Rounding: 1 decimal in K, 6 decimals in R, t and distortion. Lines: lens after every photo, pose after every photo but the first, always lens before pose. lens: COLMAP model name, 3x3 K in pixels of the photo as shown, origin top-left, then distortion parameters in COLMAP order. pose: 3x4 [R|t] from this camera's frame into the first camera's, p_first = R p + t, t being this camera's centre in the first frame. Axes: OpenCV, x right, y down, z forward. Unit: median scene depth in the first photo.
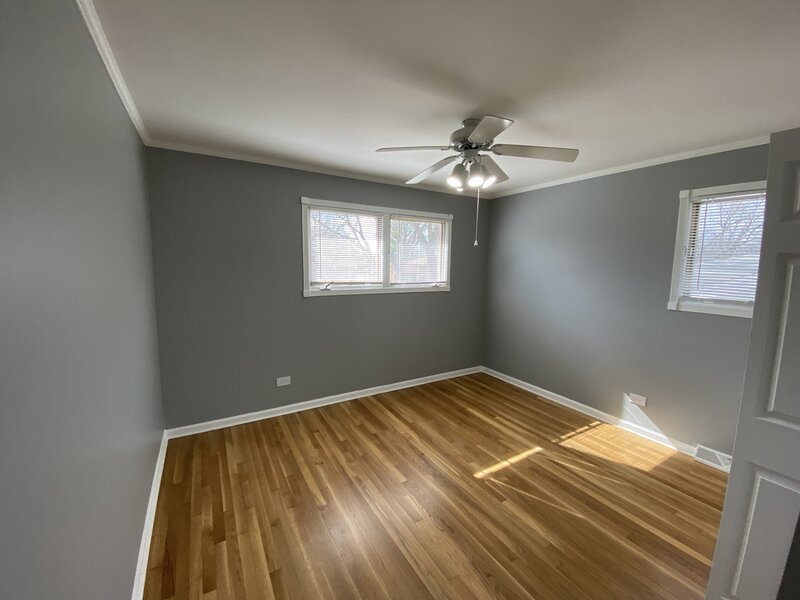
lens RADIAL K [[324.1, 0, 396.3], [0, 324.1, 299.5], [0, 0, 1]] dist [0.027436, -0.024002]
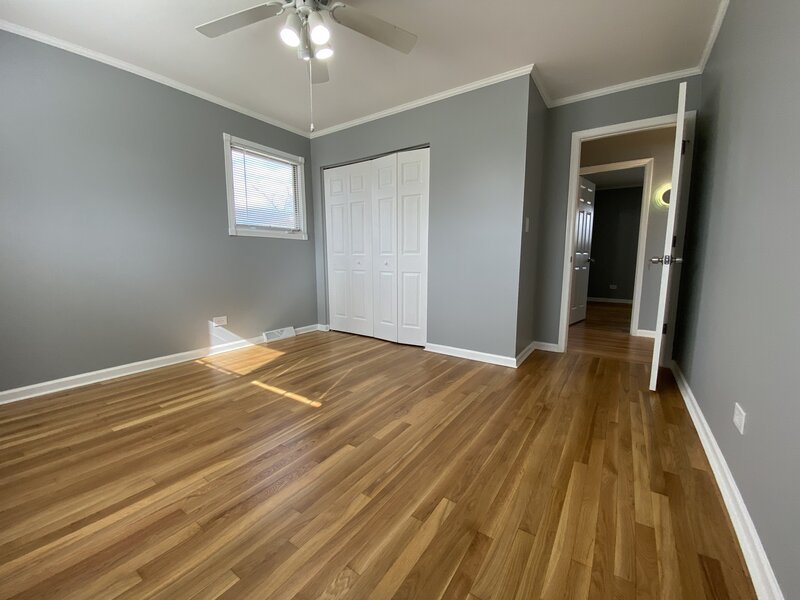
lens RADIAL K [[324.1, 0, 396.3], [0, 324.1, 299.5], [0, 0, 1]] dist [0.027436, -0.024002]
pose [[-0.417127, -0.128190, 0.899763, -0.408836], [0.097830, 0.977918, 0.184678, 0.076890], [-0.903568, 0.165058, -0.395375, 0.750046]]
